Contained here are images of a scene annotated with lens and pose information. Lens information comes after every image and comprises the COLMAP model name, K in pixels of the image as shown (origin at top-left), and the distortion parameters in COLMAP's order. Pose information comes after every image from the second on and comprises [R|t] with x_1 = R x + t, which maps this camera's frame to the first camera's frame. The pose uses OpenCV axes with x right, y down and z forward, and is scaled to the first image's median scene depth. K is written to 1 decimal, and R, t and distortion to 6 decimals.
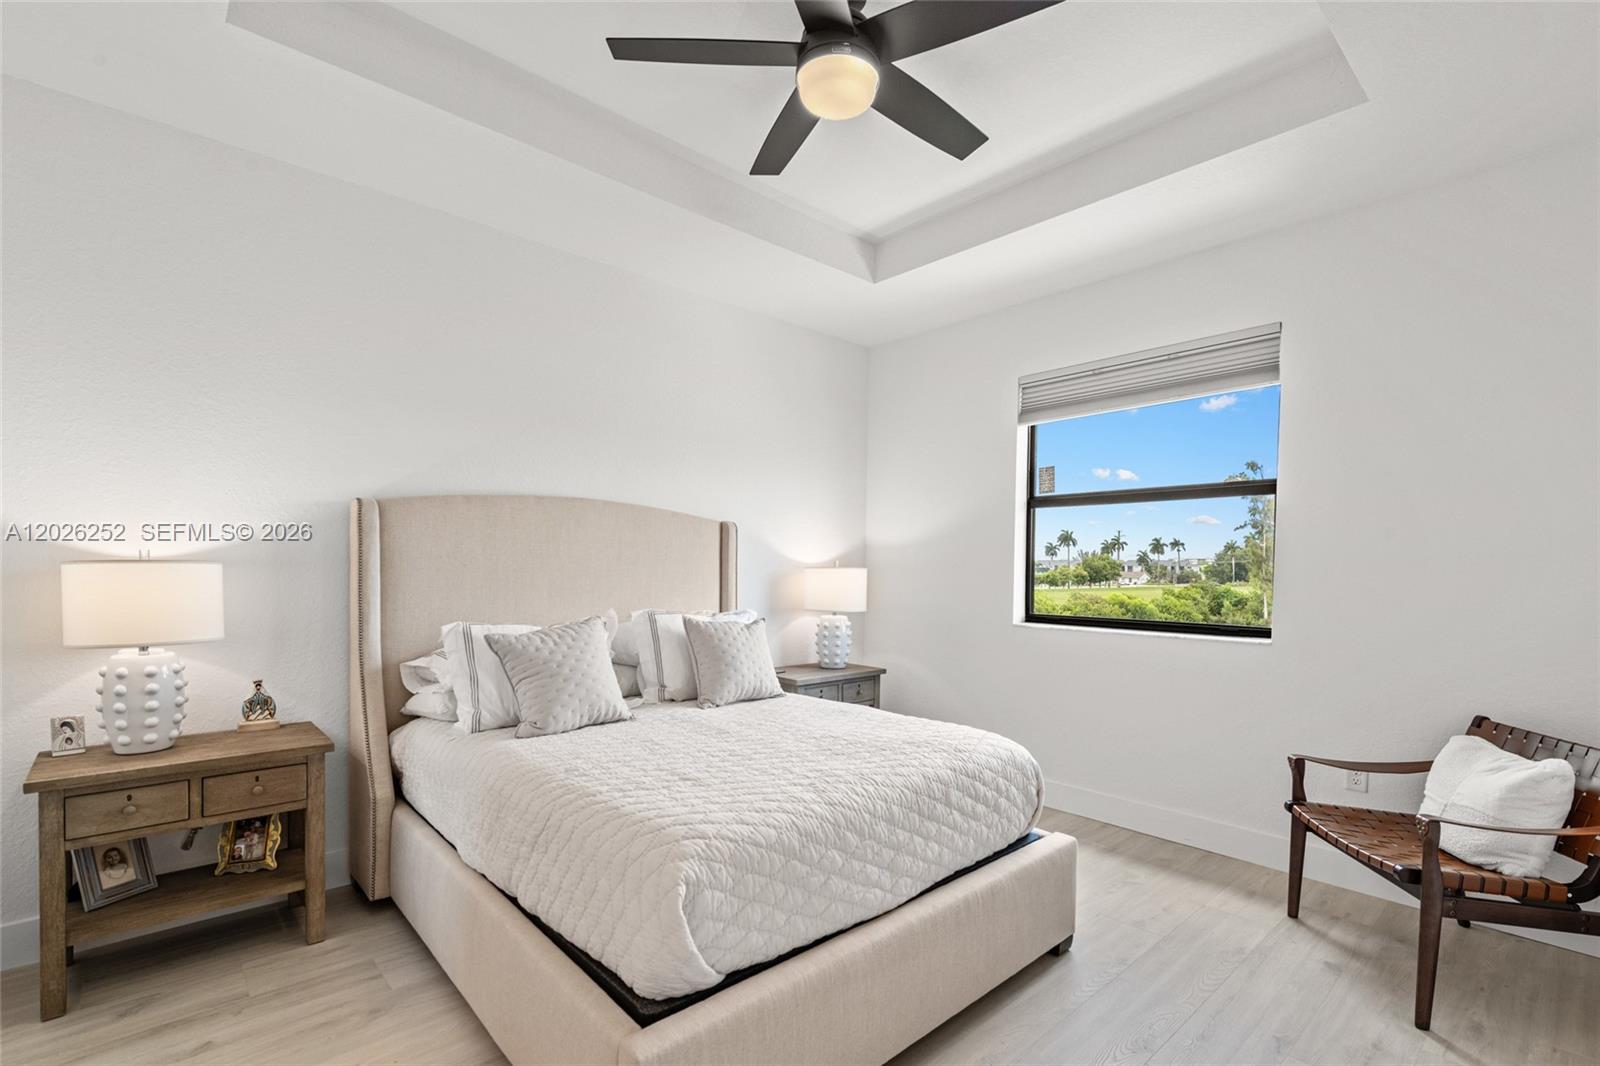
lens RADIAL K [[721.4, 0, 744.6], [0, 721.4, 569.7], [0, 0, 1]] dist [0.003024, -0.001056]
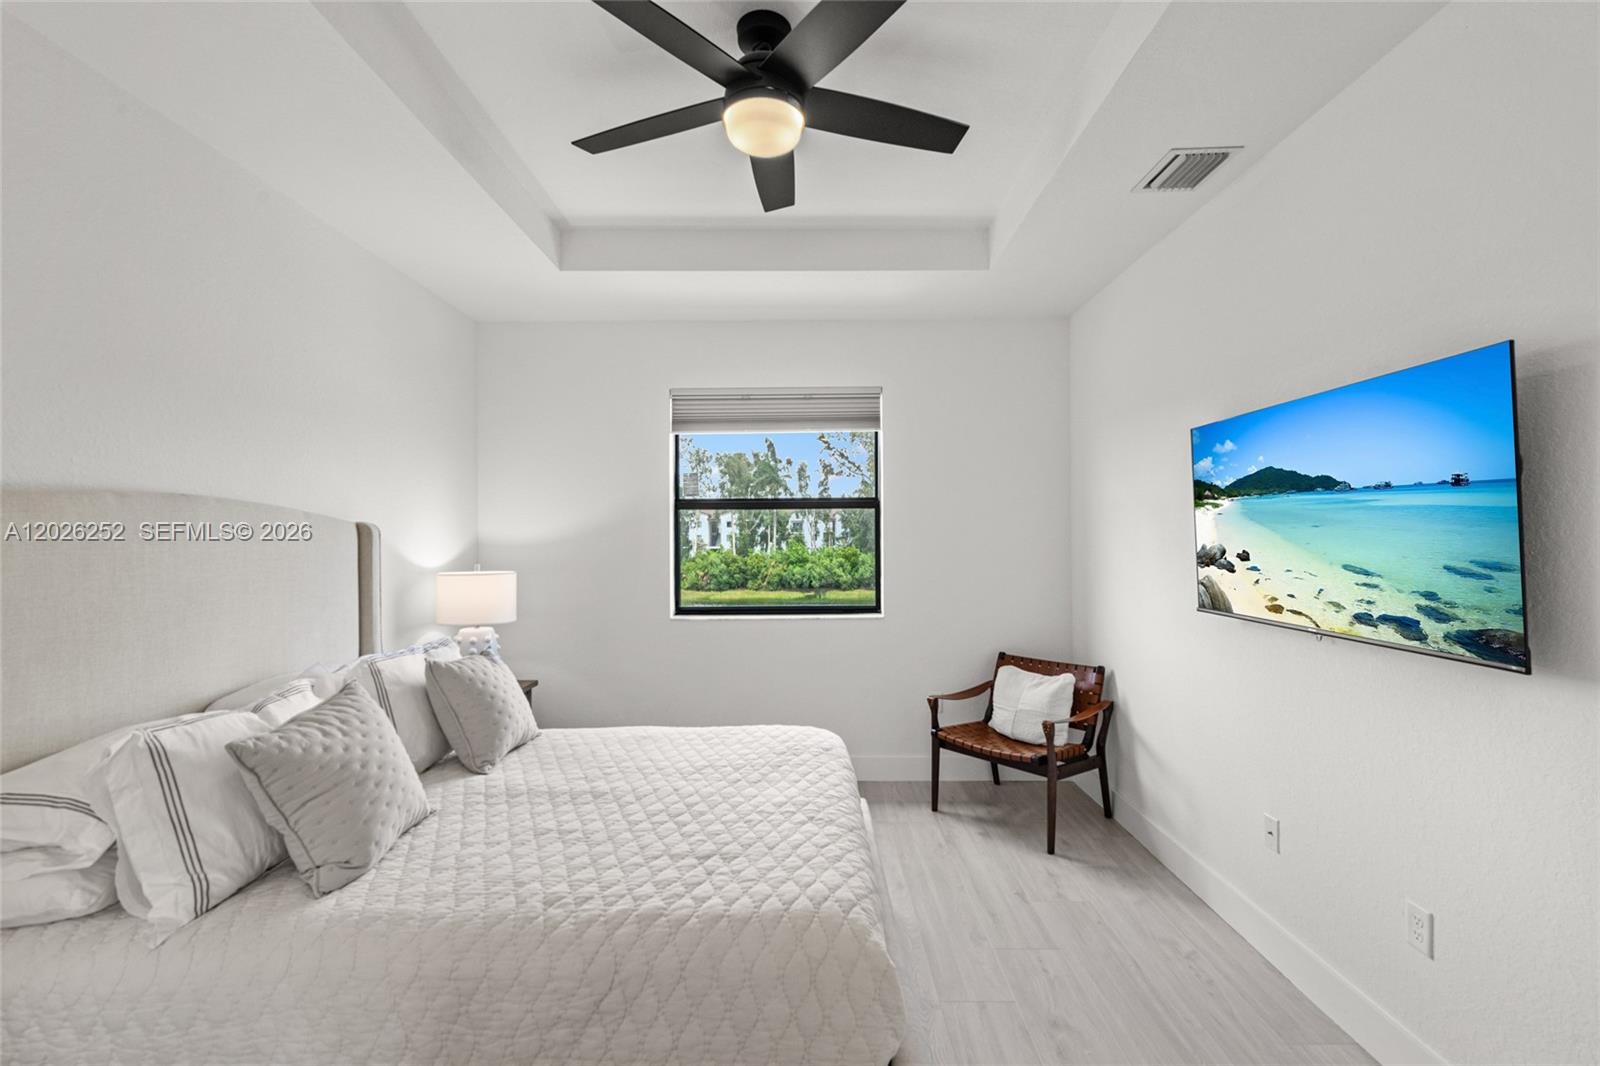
lens RADIAL K [[721.4, 0, 792.0], [0, 721.4, 531.9], [0, 0, 1]] dist [0.003024, -0.001056]
pose [[0.662069, -0.011908, 0.749348, -0.493944], [0.021644, 0.999760, -0.003235, -0.073424], [-0.749130, 0.018361, 0.662168, 0.248687]]
